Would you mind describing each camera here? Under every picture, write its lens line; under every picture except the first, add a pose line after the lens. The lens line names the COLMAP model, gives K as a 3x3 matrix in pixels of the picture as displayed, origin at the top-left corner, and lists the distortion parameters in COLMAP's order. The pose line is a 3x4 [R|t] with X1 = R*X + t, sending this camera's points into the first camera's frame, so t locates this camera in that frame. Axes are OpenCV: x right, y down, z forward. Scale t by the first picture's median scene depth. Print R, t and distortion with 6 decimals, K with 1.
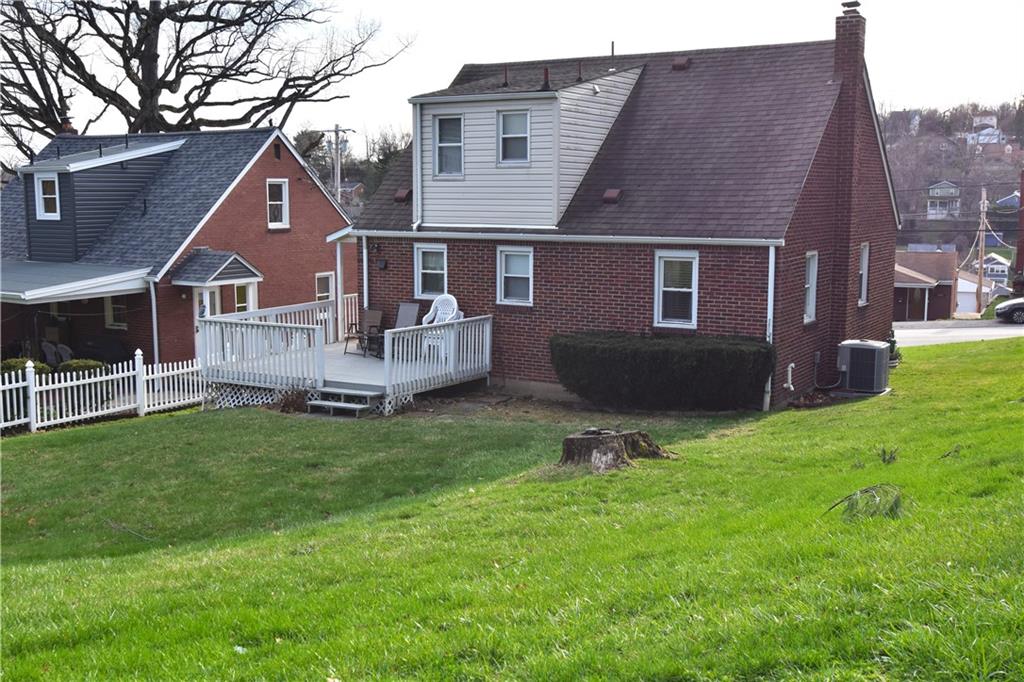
lens RADIAL K [[1088.4, 0, 514.5], [0, 1088.4, 337.8], [0, 0, 1]] dist [0.009836, 0.000000]
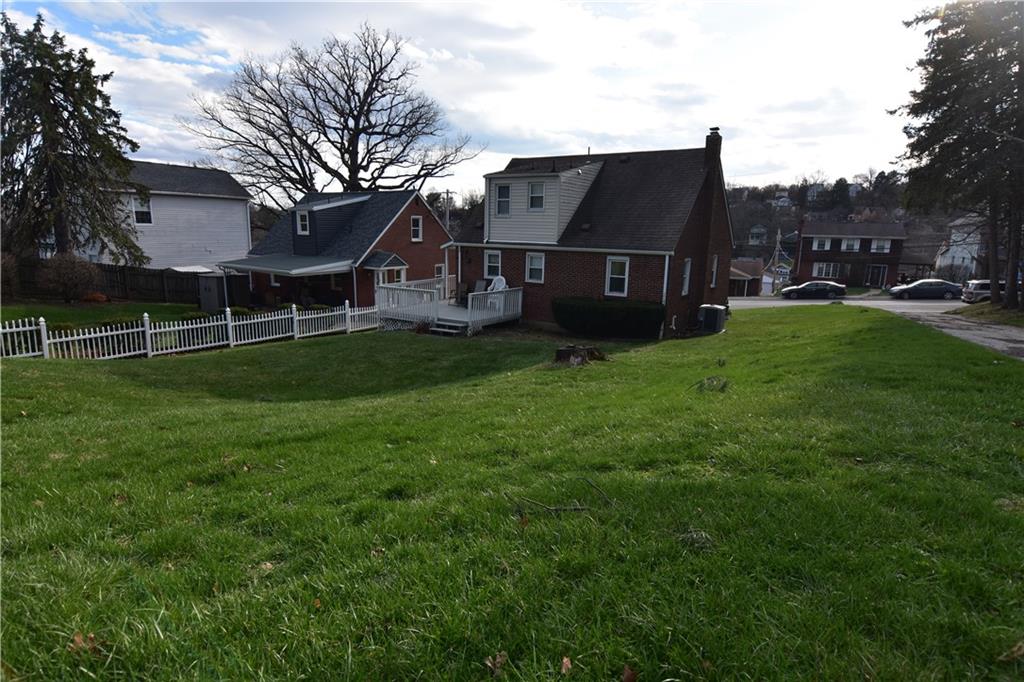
lens RADIAL K [[544.1, 0, 511.8], [0, 544.1, 340.7], [0, 0, 1]] dist [-0.001384, -0.015372]
pose [[0.998723, 0.028789, -0.041519, 0.003339], [-0.025717, 0.997020, 0.072729, 0.004572], [0.043489, -0.071568, 0.996487, 0.007509]]
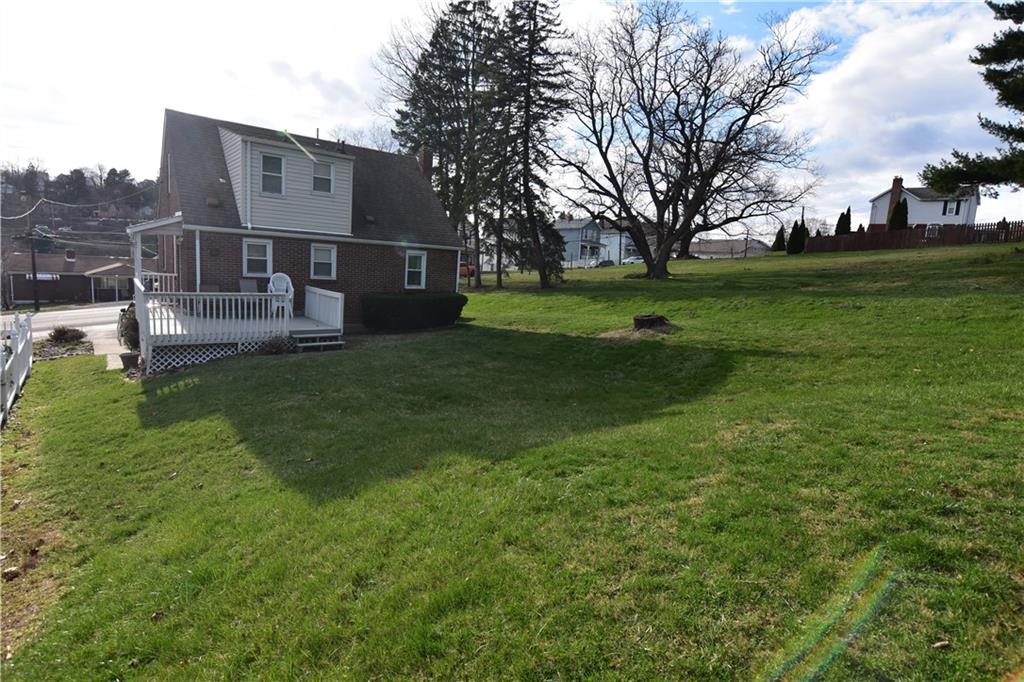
lens RADIAL K [[544.1, 0, 513.3], [0, 544.1, 339.8], [0, 0, 1]] dist [-0.001384, -0.015372]
pose [[0.376954, -0.107051, 0.920025, -0.711916], [0.055239, 0.994129, 0.093041, 0.000669], [-0.924583, 0.015749, 0.380655, 0.440090]]
